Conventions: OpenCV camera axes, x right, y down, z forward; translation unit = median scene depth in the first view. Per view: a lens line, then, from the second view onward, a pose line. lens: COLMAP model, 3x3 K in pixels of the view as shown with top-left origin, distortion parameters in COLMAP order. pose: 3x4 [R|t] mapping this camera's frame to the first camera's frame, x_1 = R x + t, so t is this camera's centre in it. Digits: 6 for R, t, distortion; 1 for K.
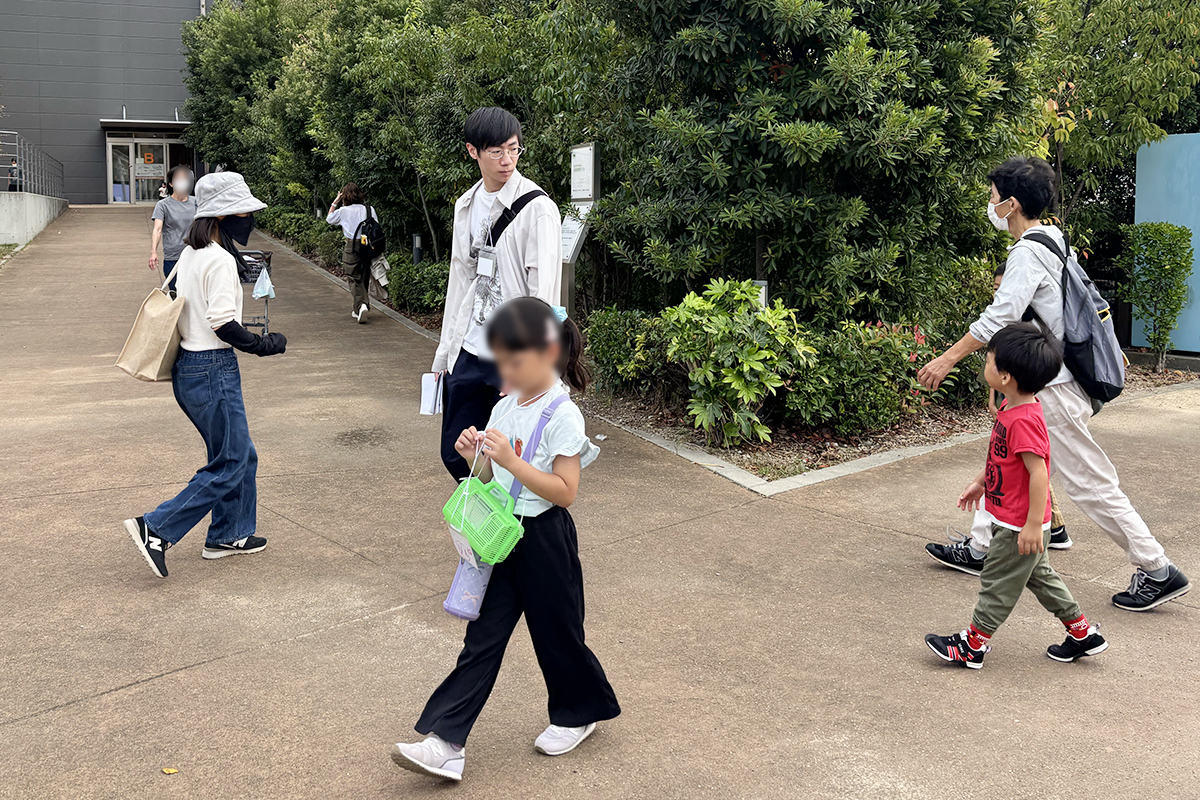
lens RADIAL K [[920.0, 0, 600.5], [0, 920.0, 313.6], [0, 0, 1]] dist [-0.009612, 0.000591]
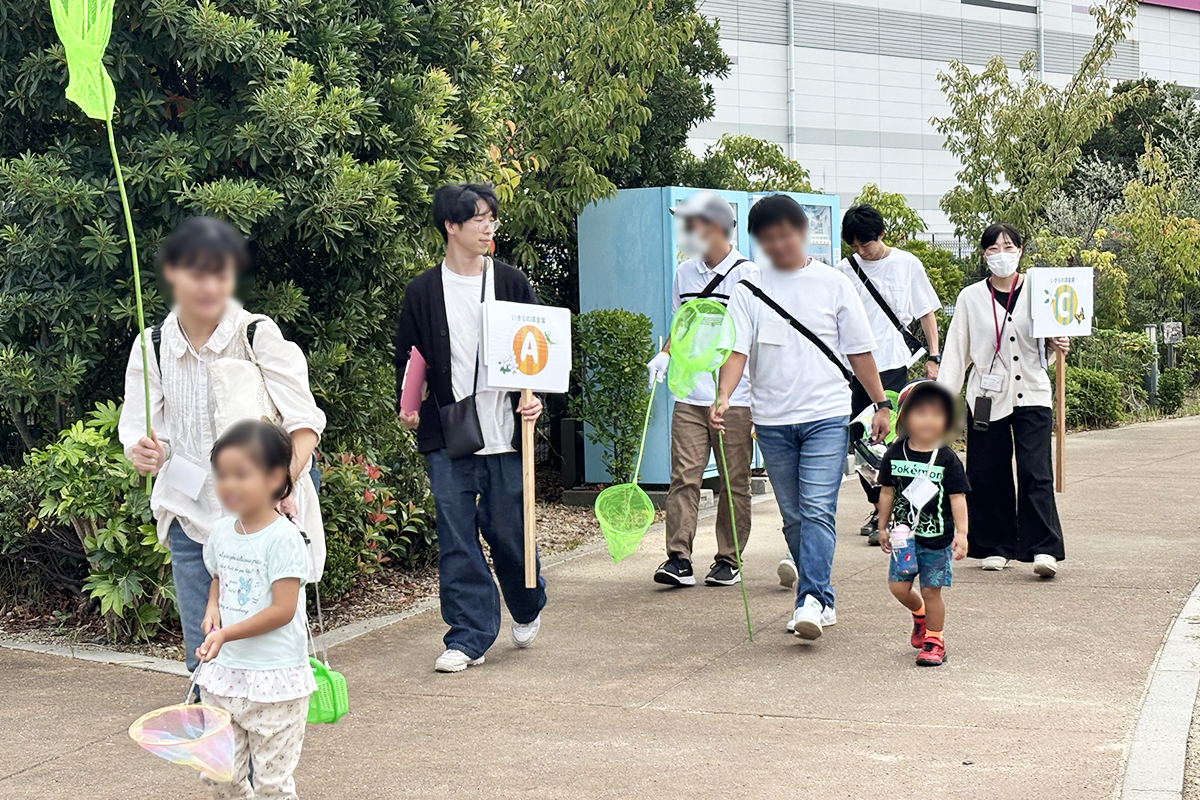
lens RADIAL K [[906.2, 0, 600.0], [0, 906.2, 400.0], [0, 0, 1]] dist [-0.005980, 0.058268]
pose [[0.927738, -0.068128, 0.366962, 0.245473], [0.066048, 0.997650, 0.018237, -0.030673], [-0.367342, 0.007318, 0.930057, 0.246665]]
